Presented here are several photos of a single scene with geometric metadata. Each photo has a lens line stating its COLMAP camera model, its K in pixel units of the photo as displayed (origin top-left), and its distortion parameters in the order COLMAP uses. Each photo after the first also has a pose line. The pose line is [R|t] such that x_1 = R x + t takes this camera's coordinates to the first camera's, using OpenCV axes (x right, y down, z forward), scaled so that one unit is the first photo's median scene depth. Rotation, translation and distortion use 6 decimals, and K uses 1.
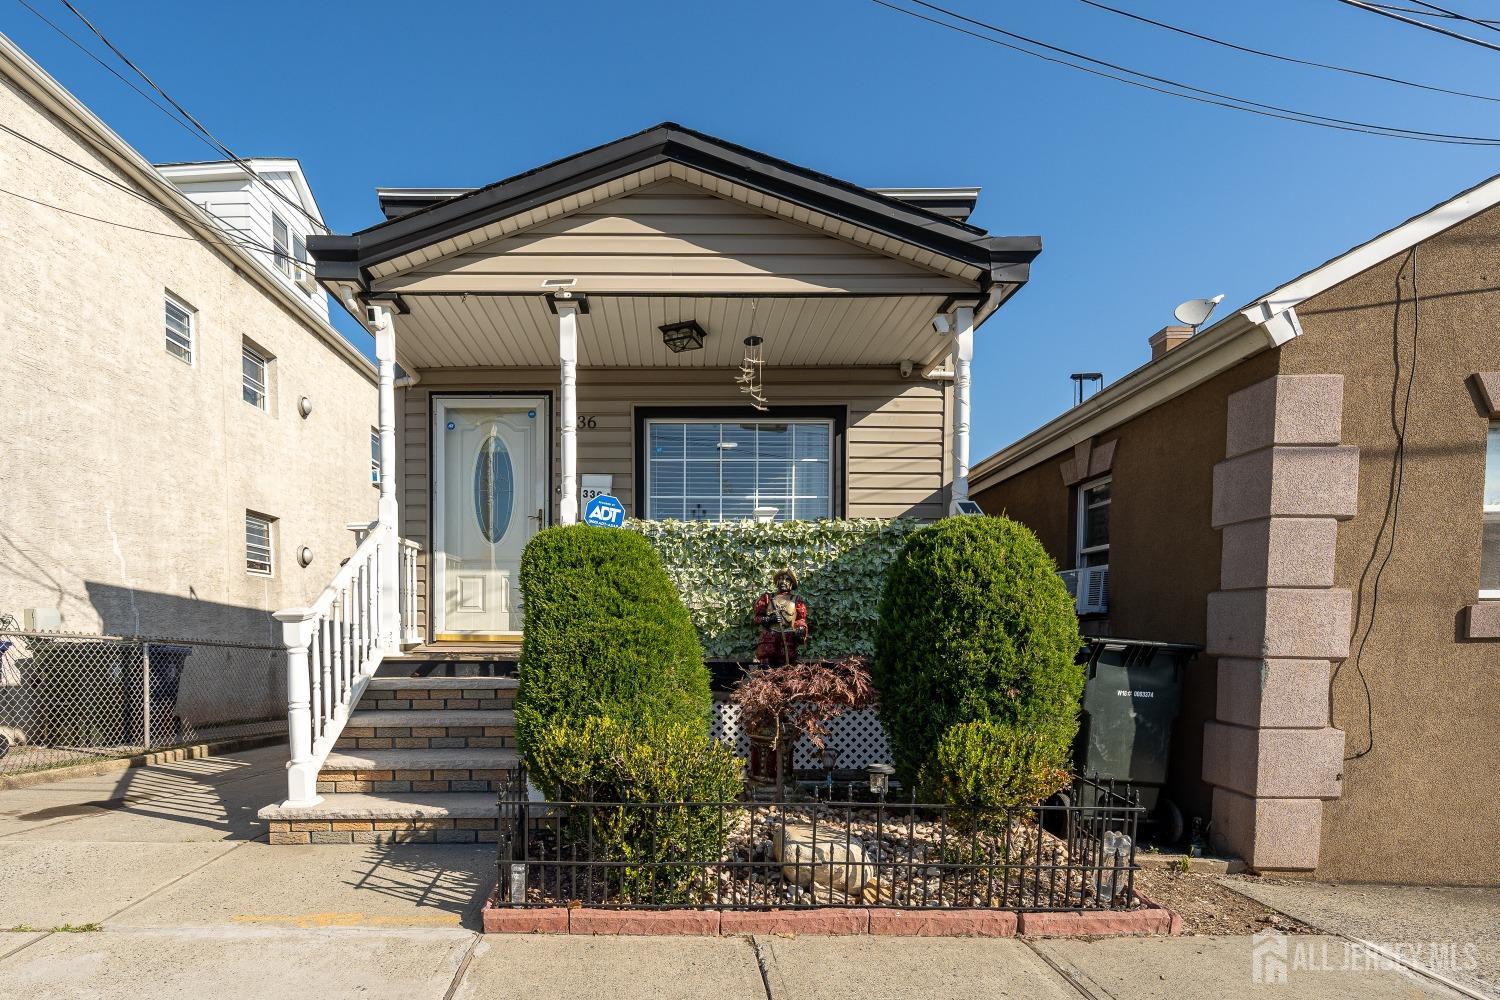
lens RADIAL K [[723.4, 0, 748.1], [0, 723.4, 650.4], [0, 0, 1]] dist [-0.000019, -0.000047]
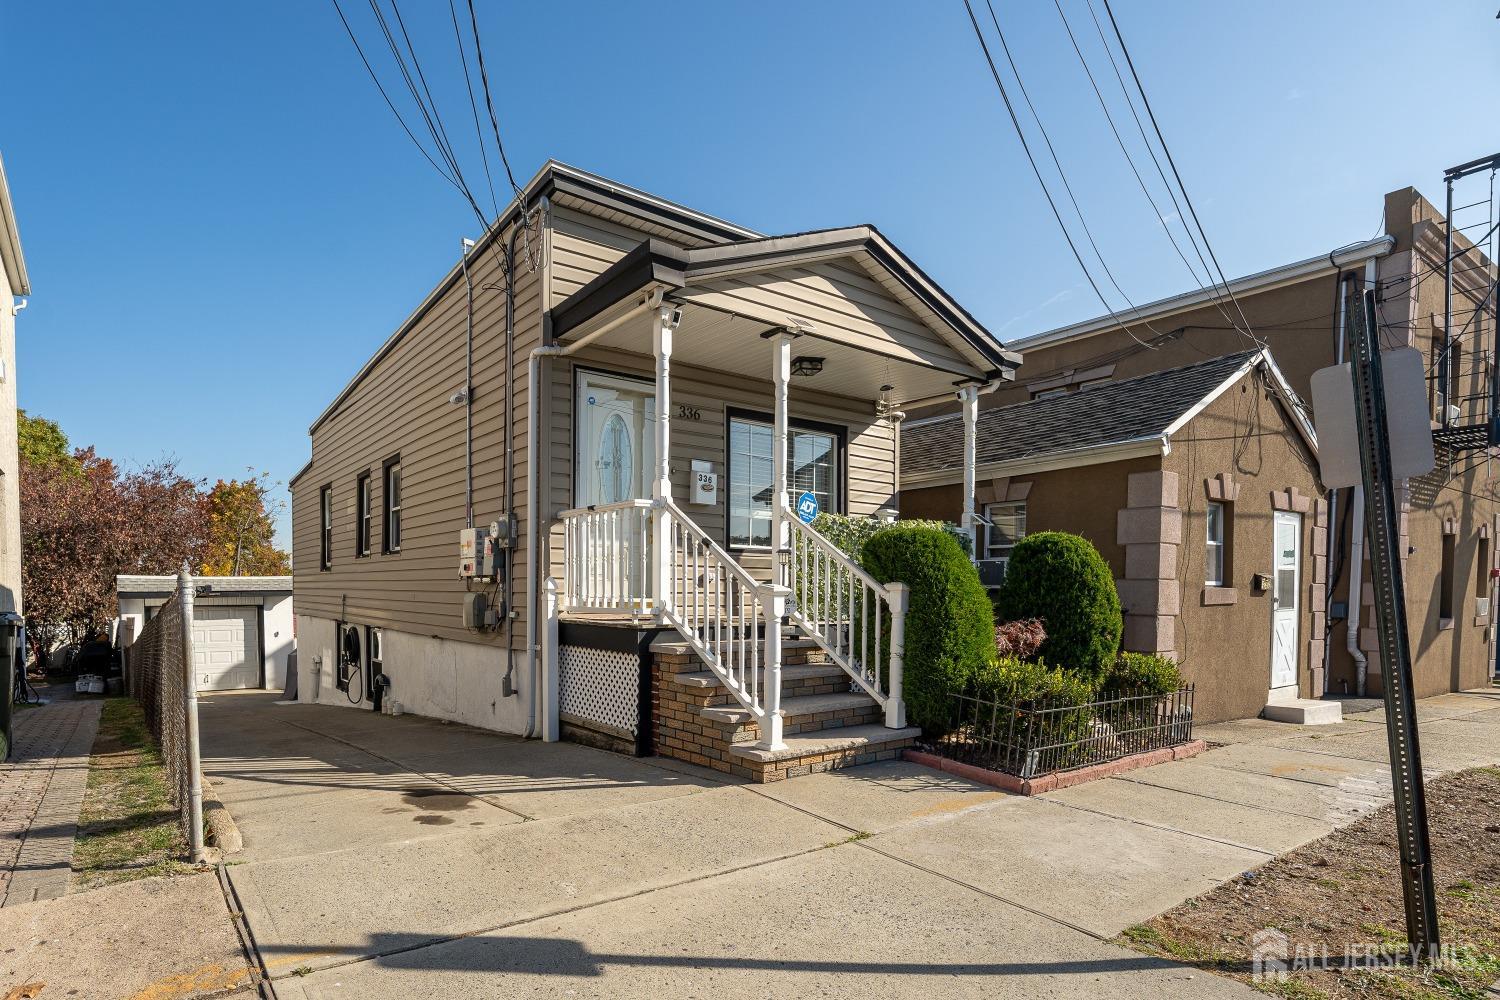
lens RADIAL K [[746.8, 0, 750.3], [0, 746.8, 598.7], [0, 0, 1]] dist [0.000256, 0.000065]
pose [[0.814521, 0.000843, 0.580134, -1.131612], [0.008117, 0.999885, -0.012848, -0.015595], [-0.580078, 0.015174, 0.814420, 0.007544]]
